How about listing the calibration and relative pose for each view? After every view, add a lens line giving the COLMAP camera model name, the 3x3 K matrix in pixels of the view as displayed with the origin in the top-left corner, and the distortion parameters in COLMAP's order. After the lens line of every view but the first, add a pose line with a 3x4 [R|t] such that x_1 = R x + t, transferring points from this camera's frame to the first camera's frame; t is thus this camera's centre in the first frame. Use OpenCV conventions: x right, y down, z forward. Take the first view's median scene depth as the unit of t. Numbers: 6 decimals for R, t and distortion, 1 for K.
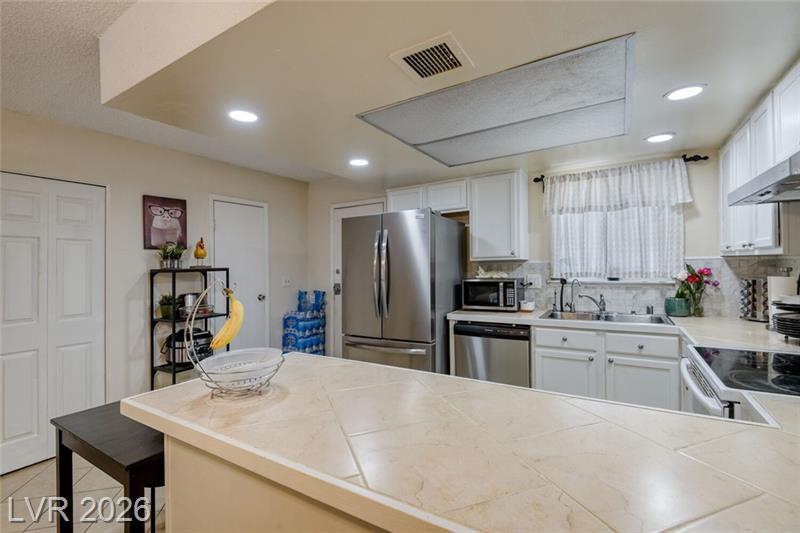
lens RADIAL K [[359.8, 0, 400.0], [0, 359.8, 266.5], [0, 0, 1]] dist [0.024227, -0.021606]
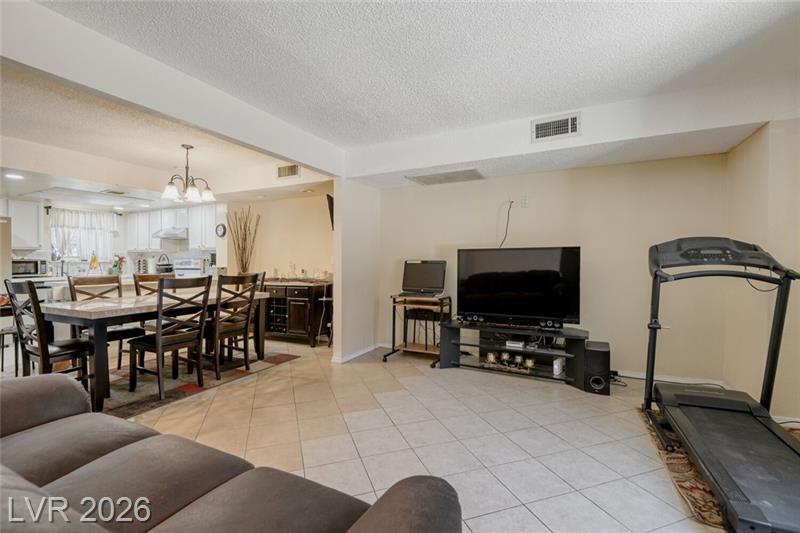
lens RADIAL K [[369.7, 0, 398.1], [0, 369.7, 251.0], [0, 0, 1]] dist [0.024225, -0.023381]
pose [[-0.071391, 0.046572, 0.996361, -1.727461], [0.010206, 0.998891, -0.045959, 0.096344], [-0.997396, 0.006888, -0.071788, -0.710070]]
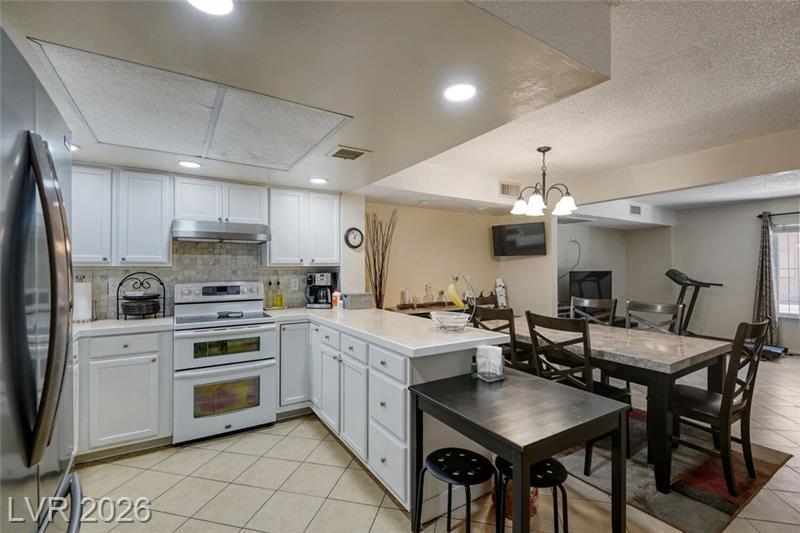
lens RADIAL K [[355.6, 0, 396.9], [0, 355.6, 259.6], [0, 0, 1]] dist [0.025042, -0.020048]
pose [[-0.892826, 0.037072, 0.448874, -0.418324], [0.023594, 0.999088, -0.035585, 0.012360], [-0.449784, -0.021180, -0.892886, 1.120296]]
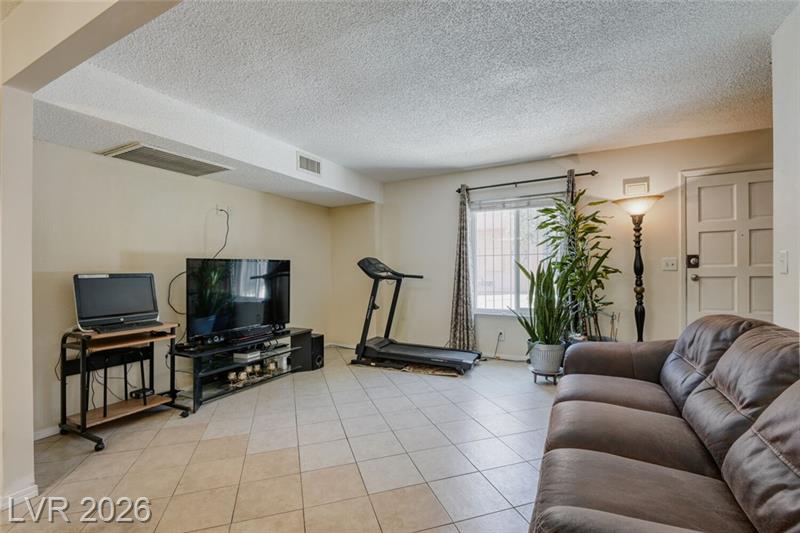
lens RADIAL K [[359.8, 0, 400.0], [0, 359.8, 266.5], [0, 0, 1]] dist [0.024227, -0.021606]
pose [[-0.996313, 0.041116, -0.075298, -0.935067], [0.041408, 0.999140, -0.002313, 0.082030], [0.075138, -0.005422, -0.997158, 0.047908]]
